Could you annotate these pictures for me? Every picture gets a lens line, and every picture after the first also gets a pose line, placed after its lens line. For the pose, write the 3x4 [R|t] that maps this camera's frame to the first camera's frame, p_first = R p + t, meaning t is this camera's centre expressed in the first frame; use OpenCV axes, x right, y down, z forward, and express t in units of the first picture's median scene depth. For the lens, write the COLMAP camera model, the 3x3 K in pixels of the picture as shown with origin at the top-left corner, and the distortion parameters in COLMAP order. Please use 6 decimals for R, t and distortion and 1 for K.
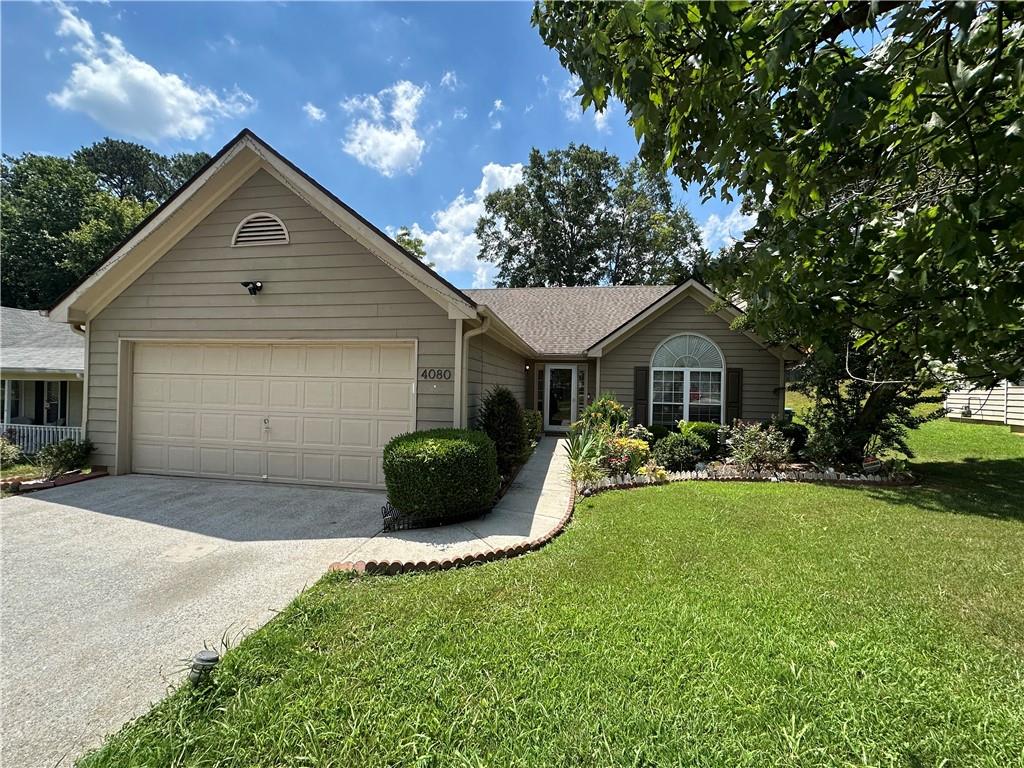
lens RADIAL K [[408.4, 0, 511.7], [0, 408.4, 385.3], [0, 0, 1]] dist [-0.005260, 0.002344]
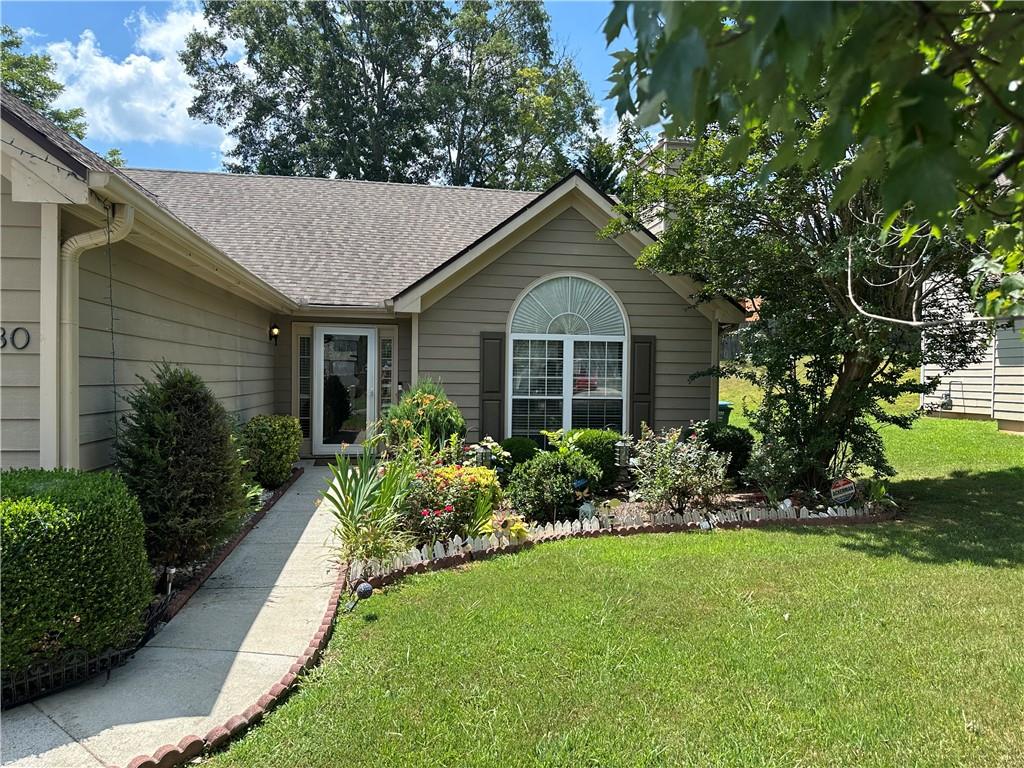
lens RADIAL K [[719.0, 0, 506.9], [0, 719.0, 391.9], [0, 0, 1]] dist [0.078047, -0.100135]
pose [[0.952645, -0.015202, 0.303703, 0.051439], [0.005046, 0.999402, 0.034197, 0.002928], [-0.304042, -0.031045, 0.952153, 0.085929]]
